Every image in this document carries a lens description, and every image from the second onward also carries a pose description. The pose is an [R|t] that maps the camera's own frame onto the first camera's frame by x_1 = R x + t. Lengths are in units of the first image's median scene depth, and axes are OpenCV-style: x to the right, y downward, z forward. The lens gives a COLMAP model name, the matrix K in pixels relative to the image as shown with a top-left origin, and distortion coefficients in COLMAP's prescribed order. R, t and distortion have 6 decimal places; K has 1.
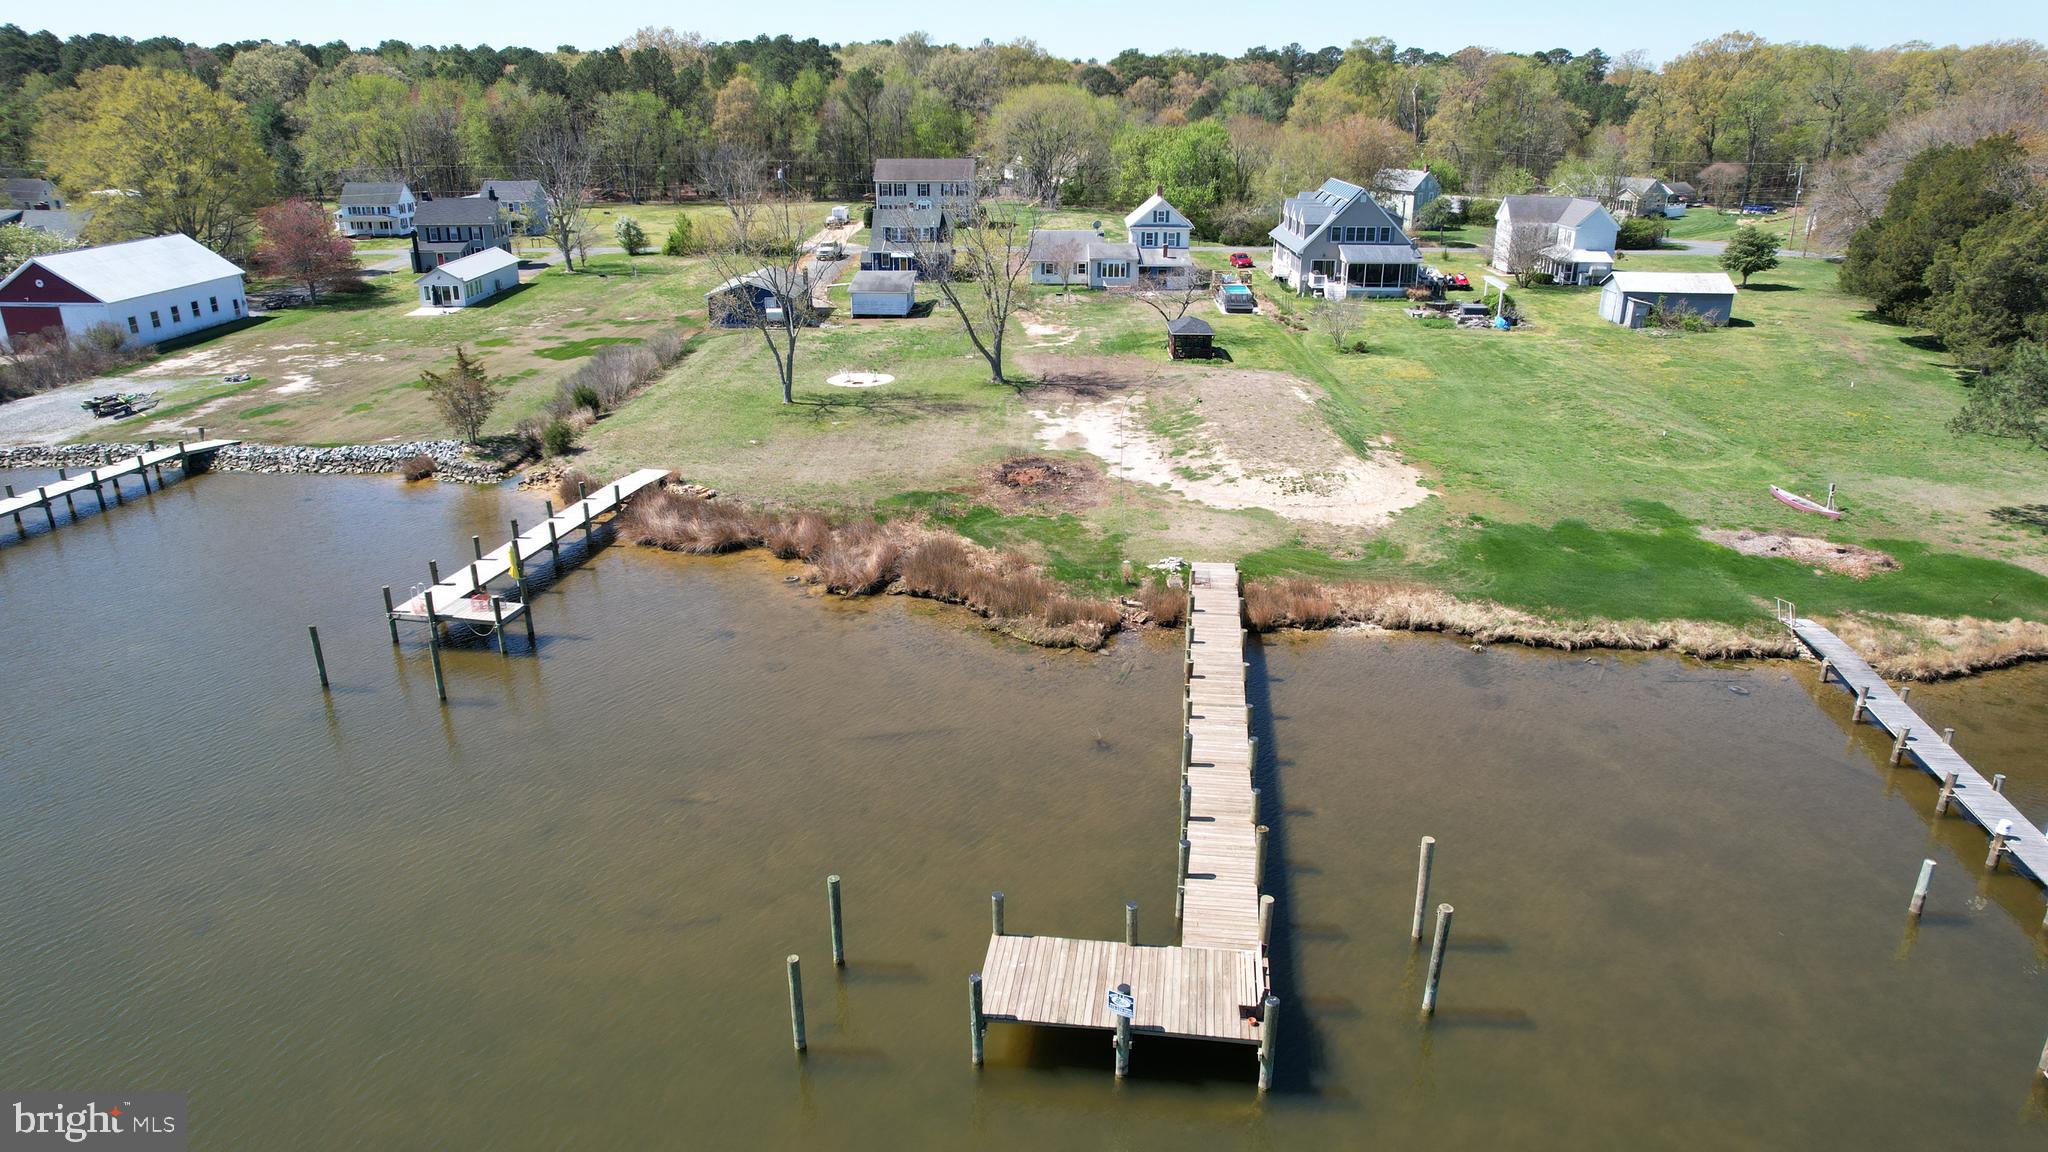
lens RADIAL K [[1310.4, 0, 1008.2], [0, 1310.4, 573.8], [0, 0, 1]] dist [-0.081867, 0.073899]
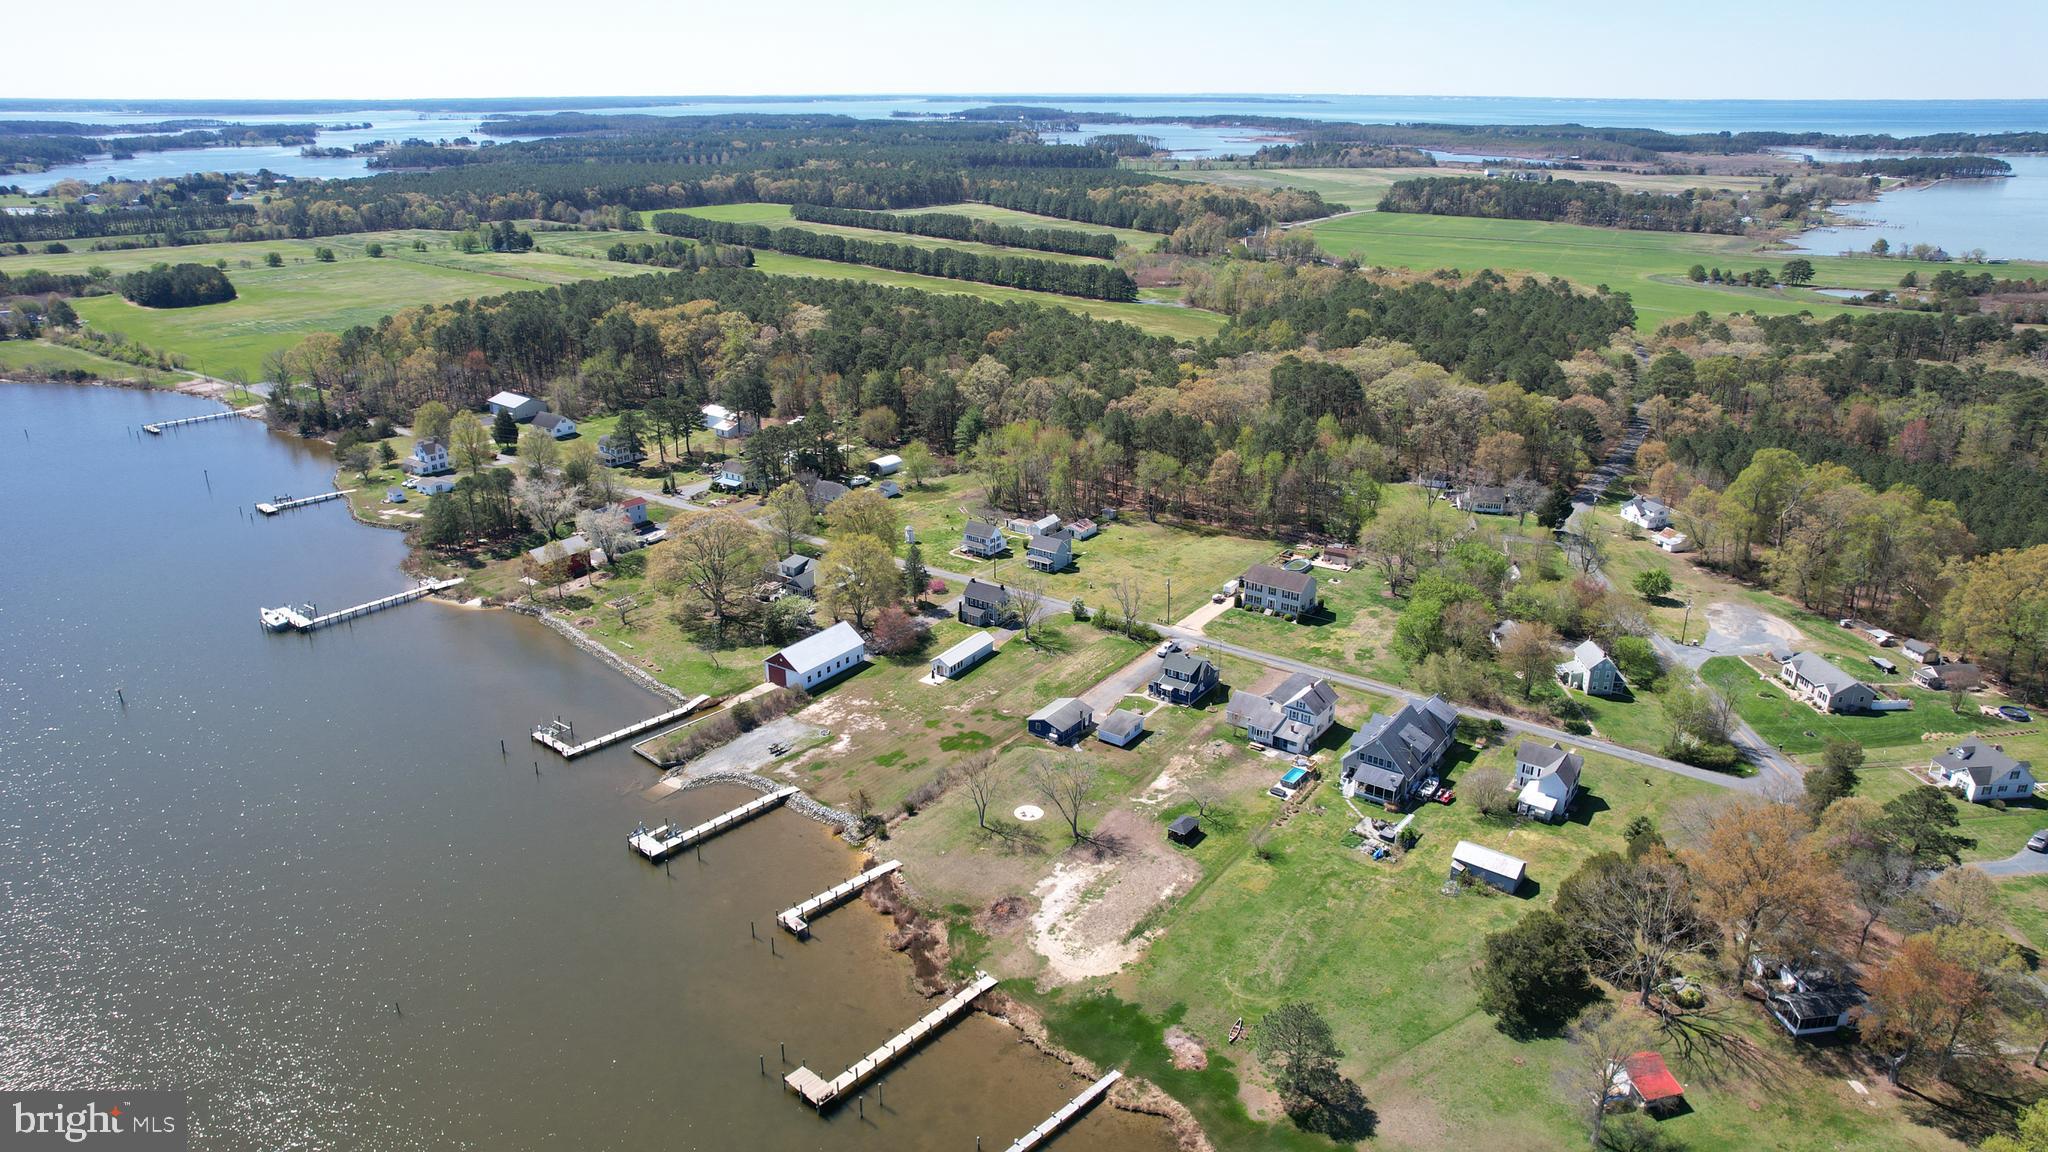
lens RADIAL K [[1304.2, 0, 1024.0], [0, 1304.2, 576.0], [0, 0, 1]] dist [-0.084161, 0.079711]
pose [[0.830586, 0.202512, -0.518764, 1.388307], [-0.199348, 0.977928, 0.062584, -0.985176], [0.519988, 0.051433, 0.852624, -1.387876]]
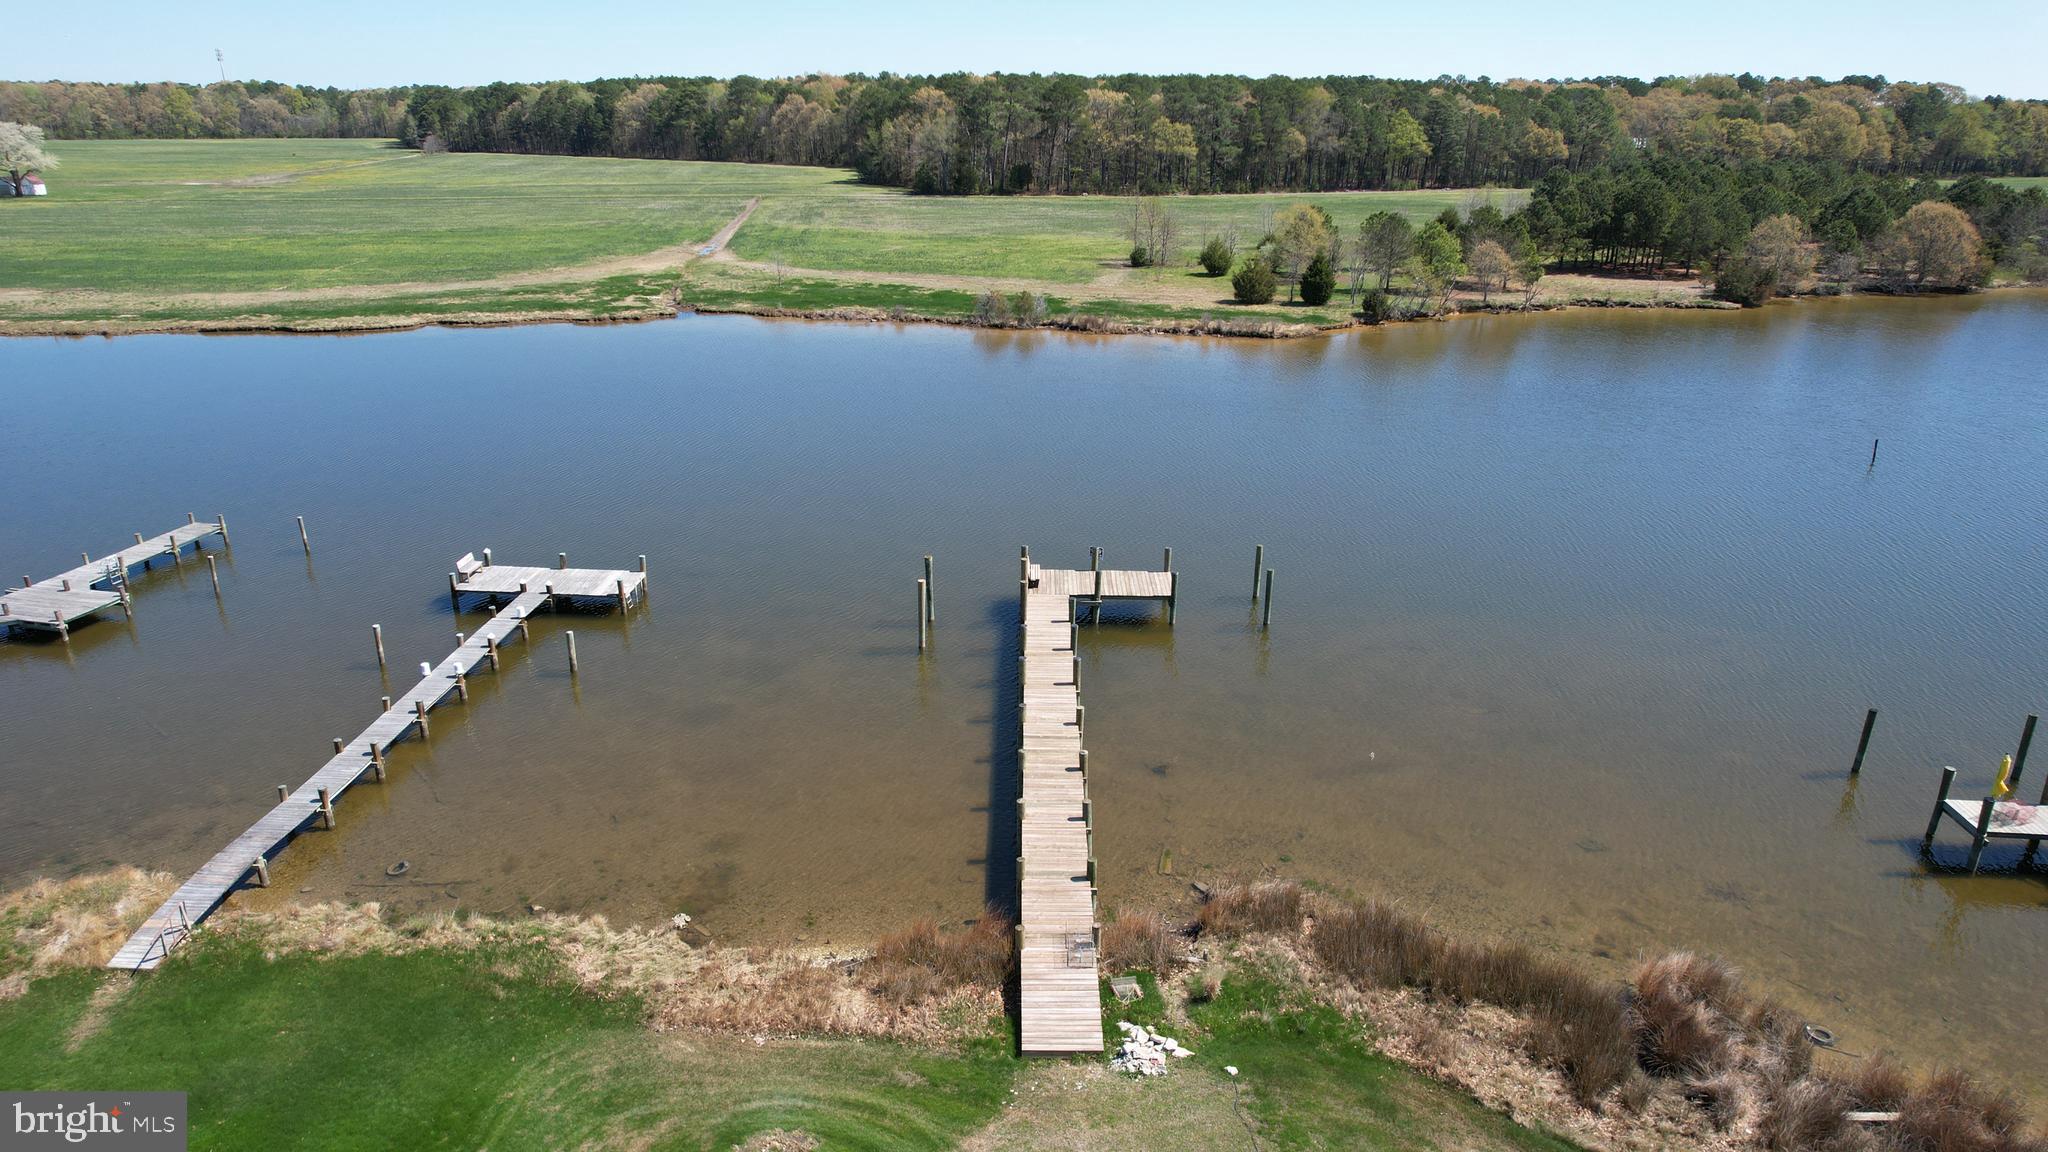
lens RADIAL K [[1314.1, 0, 1016.0], [0, 1314.1, 572.3], [0, 0, 1]] dist [-0.082179, 0.076896]
pose [[-0.991616, 0.039765, -0.122953, 0.200876], [-0.049509, 0.761966, 0.645722, -0.418297], [0.119363, 0.646395, -0.753609, 1.094854]]
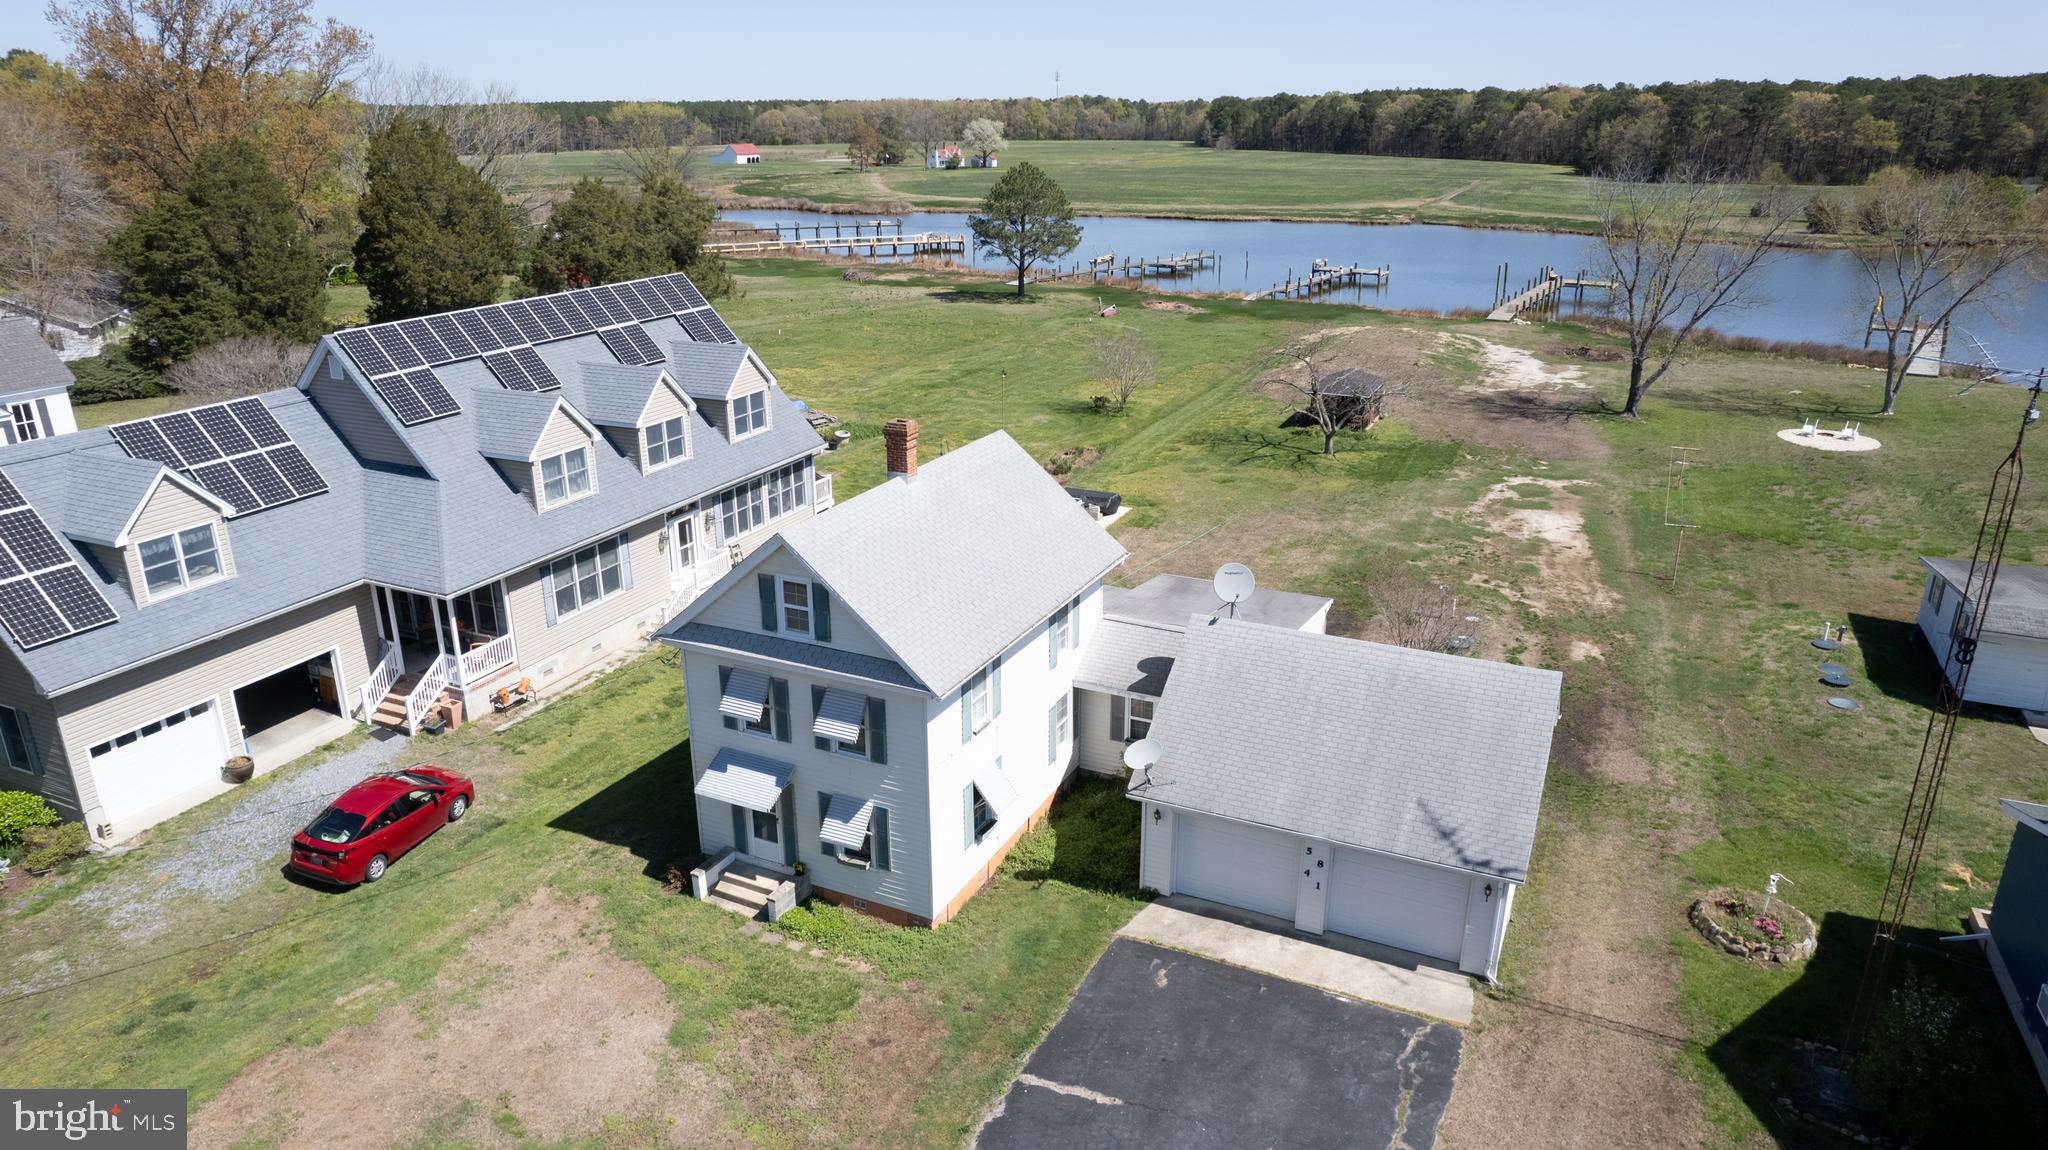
lens RADIAL K [[1314.1, 0, 1016.0], [0, 1314.1, 571.3], [0, 0, 1]] dist [-0.082179, 0.076896]
pose [[-0.919580, -0.123172, 0.373096, 0.043814], [0.143791, 0.778210, 0.611321, -0.851727], [-0.365645, 0.615807, -0.697916, 2.429936]]
